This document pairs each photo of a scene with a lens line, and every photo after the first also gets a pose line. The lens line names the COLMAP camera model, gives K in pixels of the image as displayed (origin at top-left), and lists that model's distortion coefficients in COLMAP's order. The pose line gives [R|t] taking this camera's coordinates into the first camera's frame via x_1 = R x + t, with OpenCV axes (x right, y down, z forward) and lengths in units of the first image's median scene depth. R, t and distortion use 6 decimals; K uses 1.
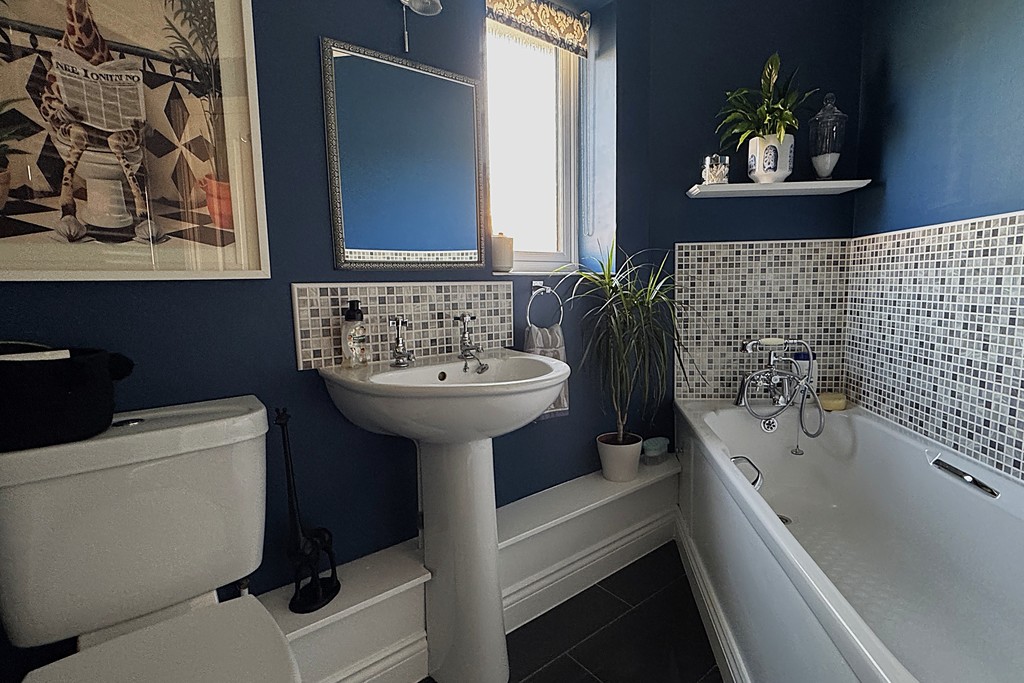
lens RADIAL K [[492.8, 0, 531.0], [0, 492.8, 338.9], [0, 0, 1]] dist [-0.002043, 0.000239]
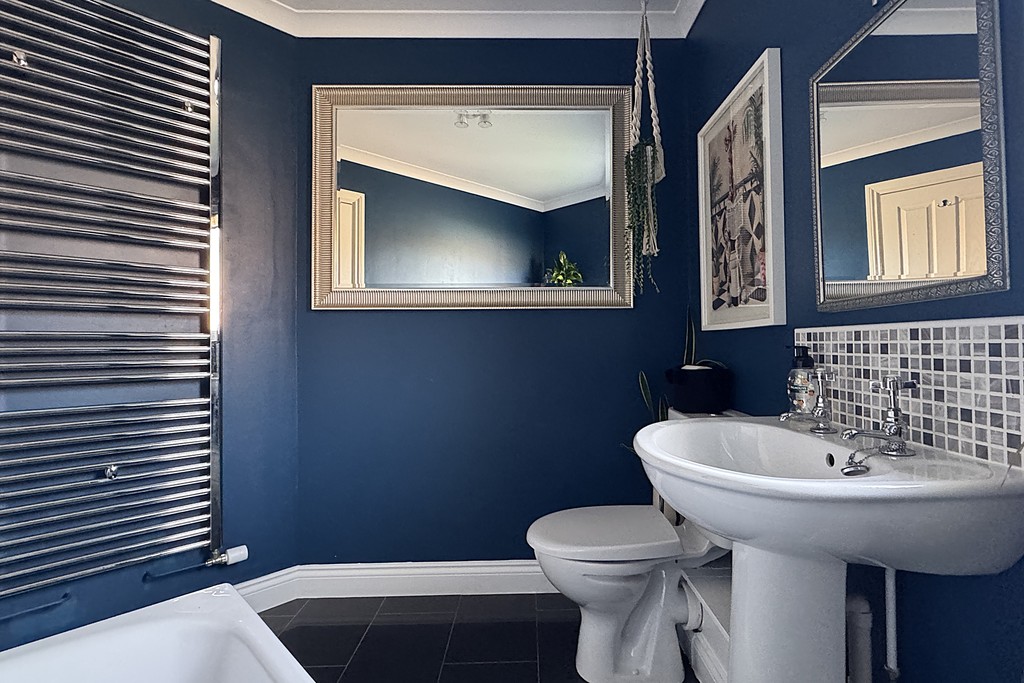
lens RADIAL K [[492.8, 0, 531.0], [0, 492.8, 338.9], [0, 0, 1]] dist [-0.002043, 0.000239]
pose [[-0.620059, 0.011269, -0.784474, 0.533552], [-0.073296, 0.994692, 0.072223, -0.096108], [0.781124, 0.102281, -0.615941, 0.929519]]
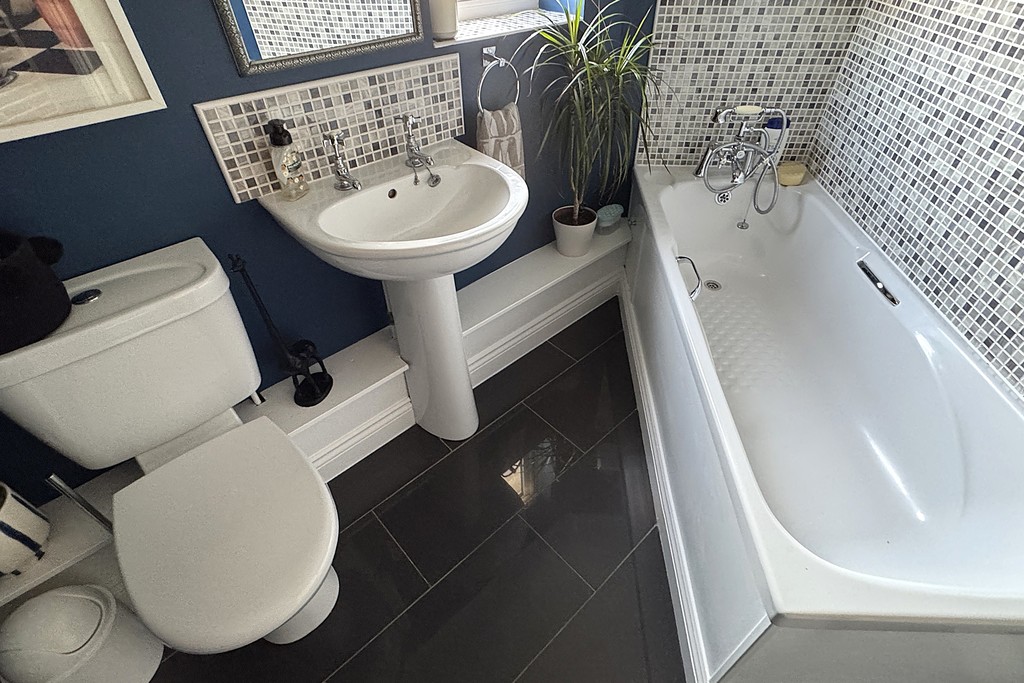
lens RADIAL K [[486.7, 0, 514.3], [0, 486.7, 337.8], [0, 0, 1]] dist [0.000582, -0.000230]
pose [[0.998140, -0.038338, 0.047398, -0.001739], [0.004344, 0.820255, 0.571981, -0.197638], [-0.060807, -0.570712, 0.818896, 0.056315]]
